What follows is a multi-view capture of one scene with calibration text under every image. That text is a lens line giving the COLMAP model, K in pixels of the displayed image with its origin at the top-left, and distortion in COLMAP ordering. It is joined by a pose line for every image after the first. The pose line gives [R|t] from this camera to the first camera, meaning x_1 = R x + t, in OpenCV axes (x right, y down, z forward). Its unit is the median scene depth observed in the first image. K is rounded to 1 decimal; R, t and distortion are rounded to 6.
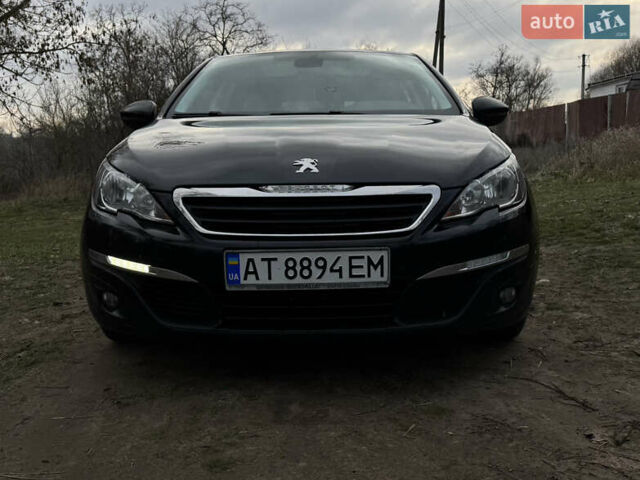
lens RADIAL K [[640.1, 0, 320.0], [0, 640.1, 240.0], [0, 0, 1]] dist [0.122000, -0.010758]
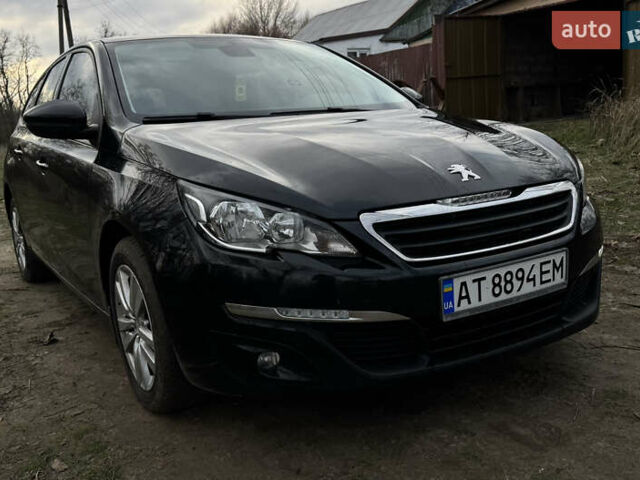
lens RADIAL K [[640.1, 0, 320.0], [0, 640.1, 240.0], [0, 0, 1]] dist [0.122000, -0.010758]
pose [[0.857449, -0.138291, 0.495637, -0.720088], [0.118911, 0.990390, 0.070621, -0.117297], [-0.500640, -0.001618, 0.865654, 0.315197]]
